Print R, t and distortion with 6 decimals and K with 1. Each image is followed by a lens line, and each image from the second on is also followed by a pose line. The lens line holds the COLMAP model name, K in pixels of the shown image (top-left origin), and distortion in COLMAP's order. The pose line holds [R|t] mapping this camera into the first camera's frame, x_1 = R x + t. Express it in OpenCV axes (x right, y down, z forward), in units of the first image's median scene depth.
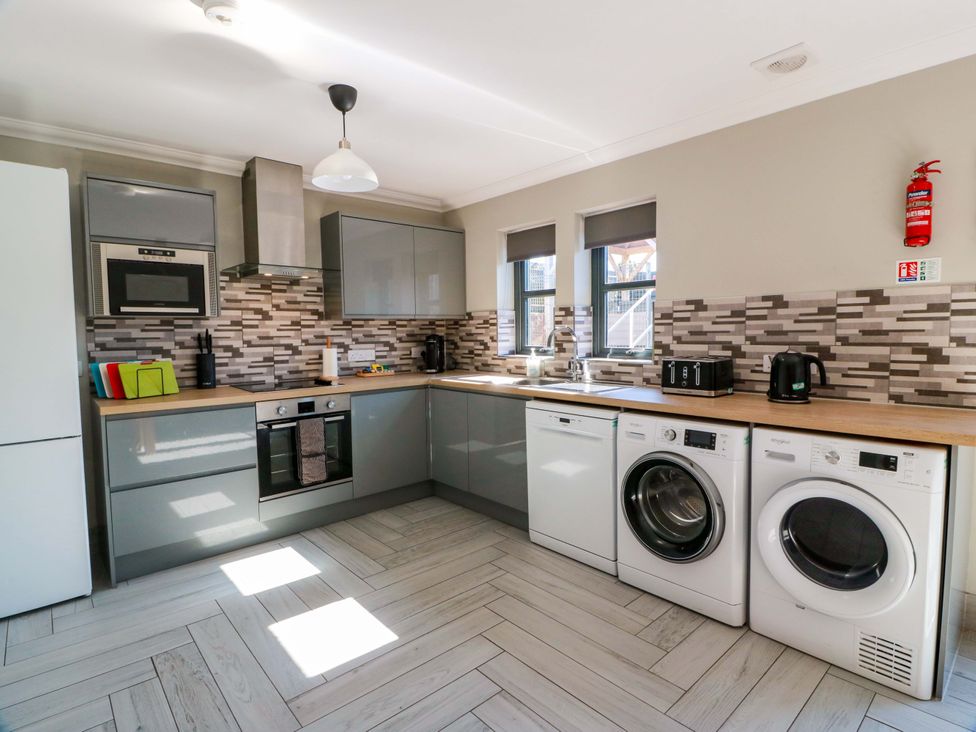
lens RADIAL K [[506.5, 0, 489.9], [0, 506.5, 362.9], [0, 0, 1]] dist [-0.012168, -0.003817]
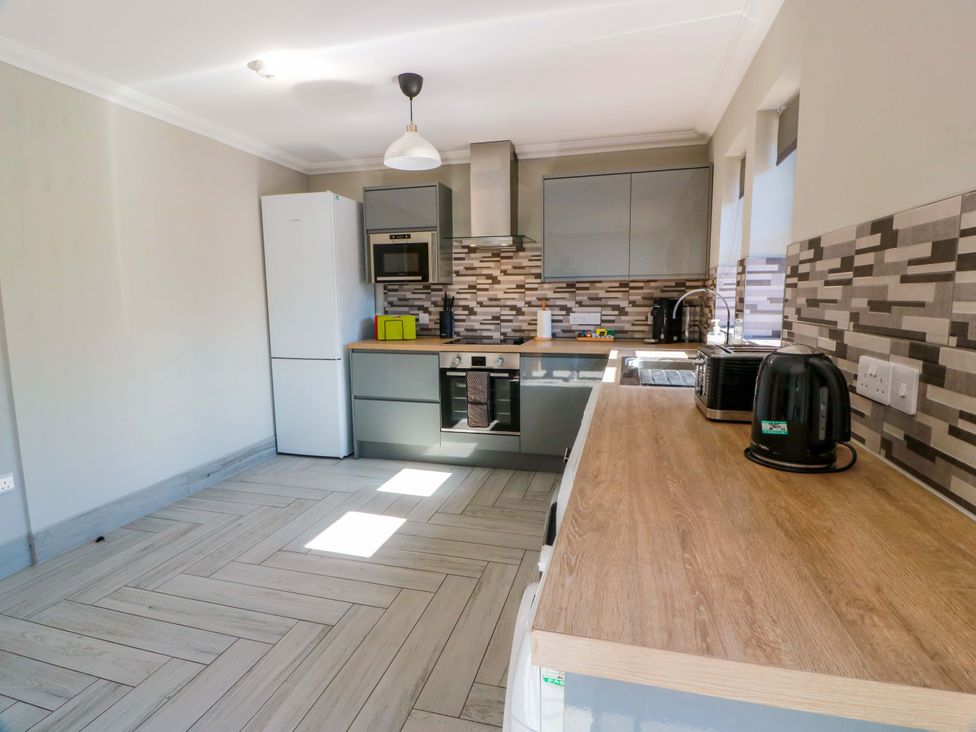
lens RADIAL K [[506.5, 0, 490.4], [0, 506.5, 363.0], [0, 0, 1]] dist [-0.012168, -0.003817]
pose [[0.545253, 0.118071, -0.829915, 0.523207], [-0.051096, 0.992871, 0.107684, -0.028559], [0.836713, -0.016310, 0.547399, 0.342372]]
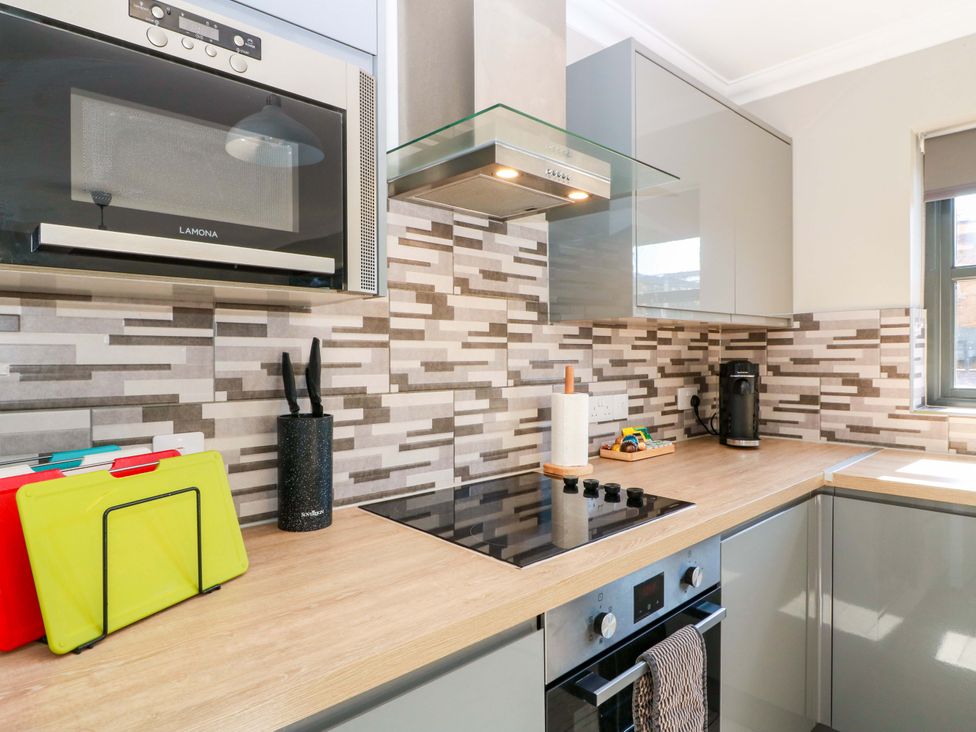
lens RADIAL K [[595.7, 0, 482.1], [0, 595.7, 364.9], [0, 0, 1]] dist [0.019541, 0.002359]
pose [[0.999845, 0.009392, 0.014920, -0.408051], [-0.008718, 0.998964, -0.044657, -0.030653], [-0.015324, 0.044520, 0.998891, 0.550617]]
